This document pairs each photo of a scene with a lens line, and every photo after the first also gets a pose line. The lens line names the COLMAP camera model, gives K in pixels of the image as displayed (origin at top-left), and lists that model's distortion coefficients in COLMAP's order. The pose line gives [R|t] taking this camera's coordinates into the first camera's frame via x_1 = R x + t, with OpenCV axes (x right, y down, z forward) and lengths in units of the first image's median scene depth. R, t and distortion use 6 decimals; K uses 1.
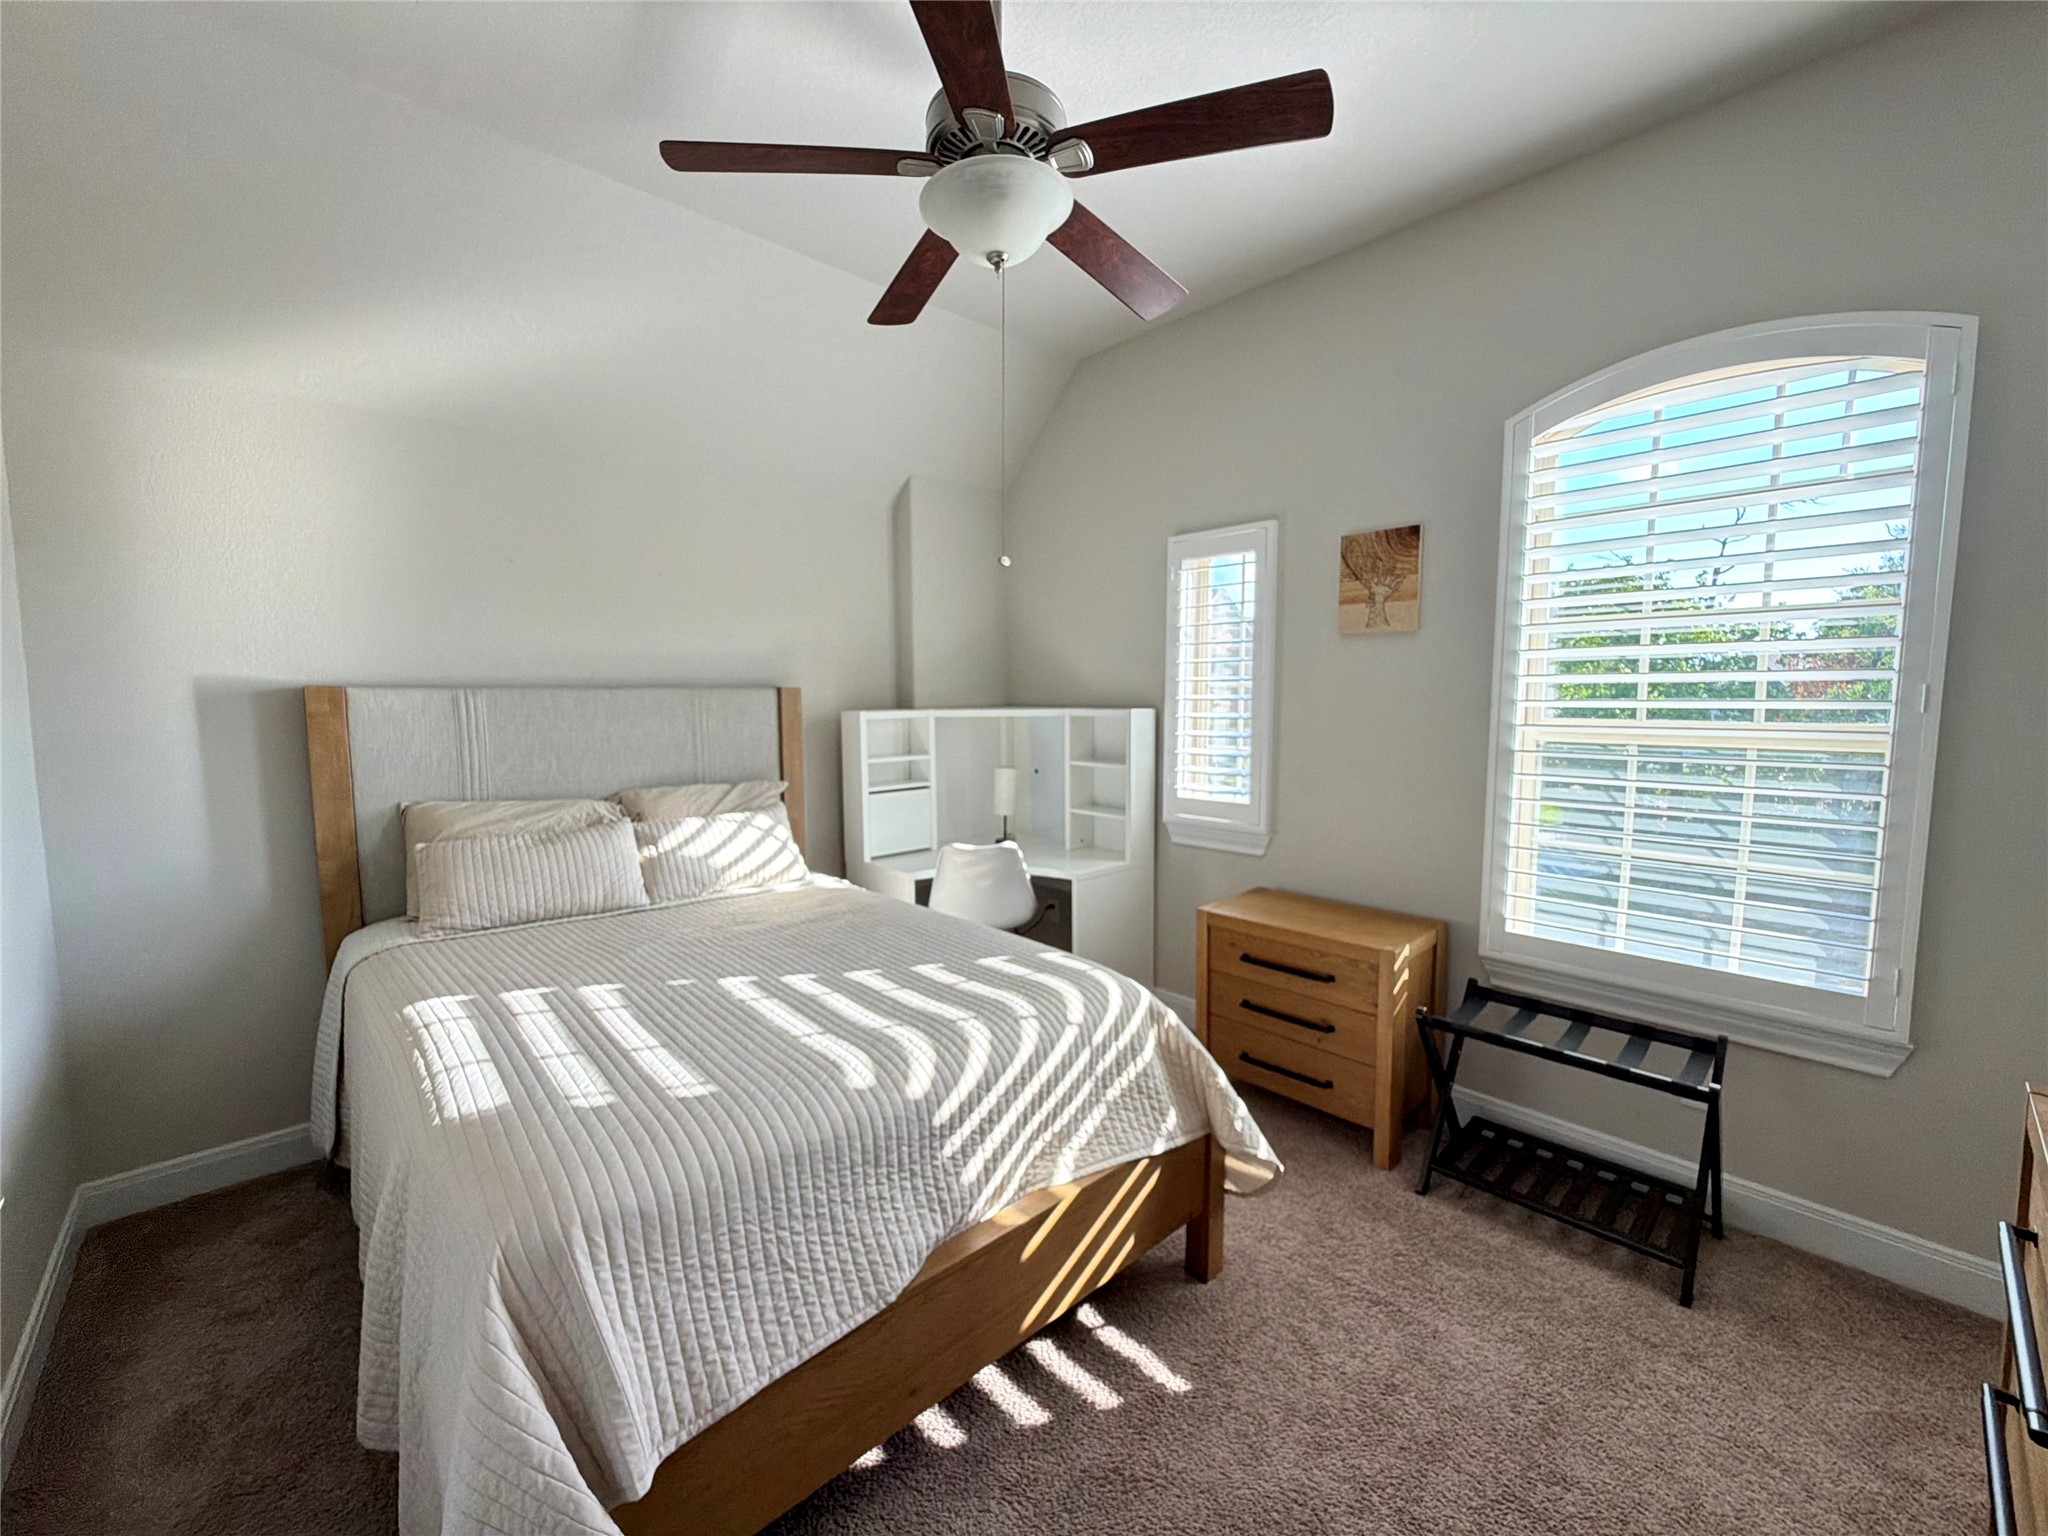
lens RADIAL K [[815.0, 0, 1005.0], [0, 815.0, 758.8], [0, 0, 1]] dist [0.000889, -0.000294]
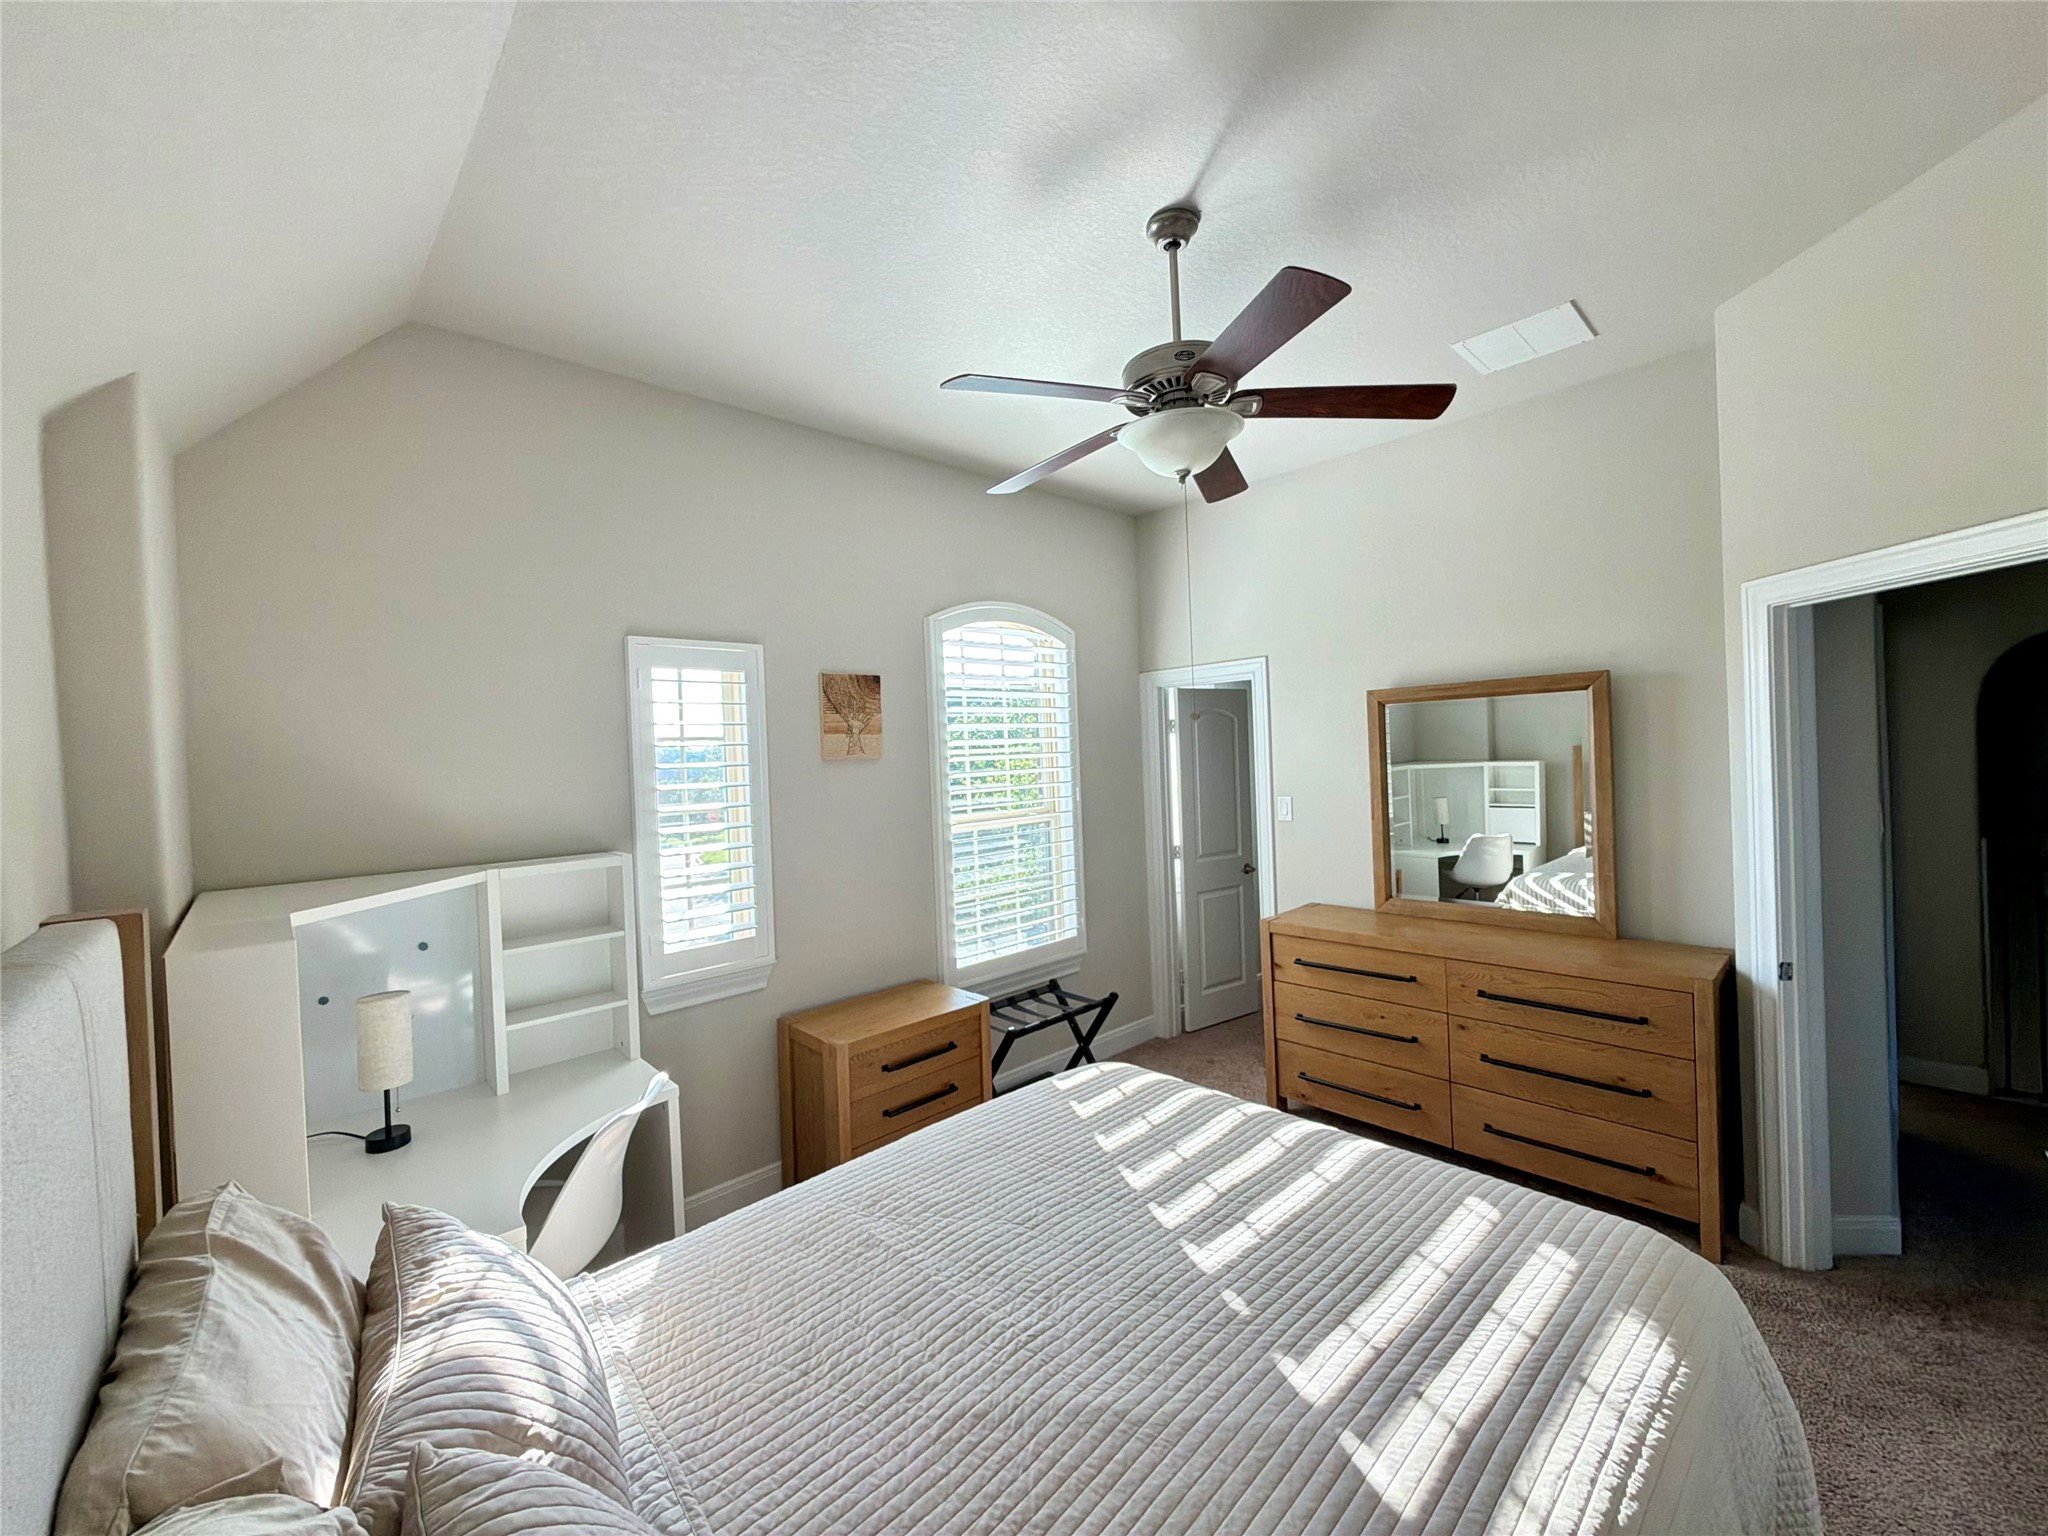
lens RADIAL K [[815.0, 0, 1012.1], [0, 815.0, 758.5], [0, 0, 1]] dist [0.000889, -0.000294]
pose [[-0.006213, -0.006134, 0.999962, -0.761616], [0.118075, 0.992981, 0.006825, -0.141296], [-0.992985, 0.118113, -0.005445, 0.808188]]
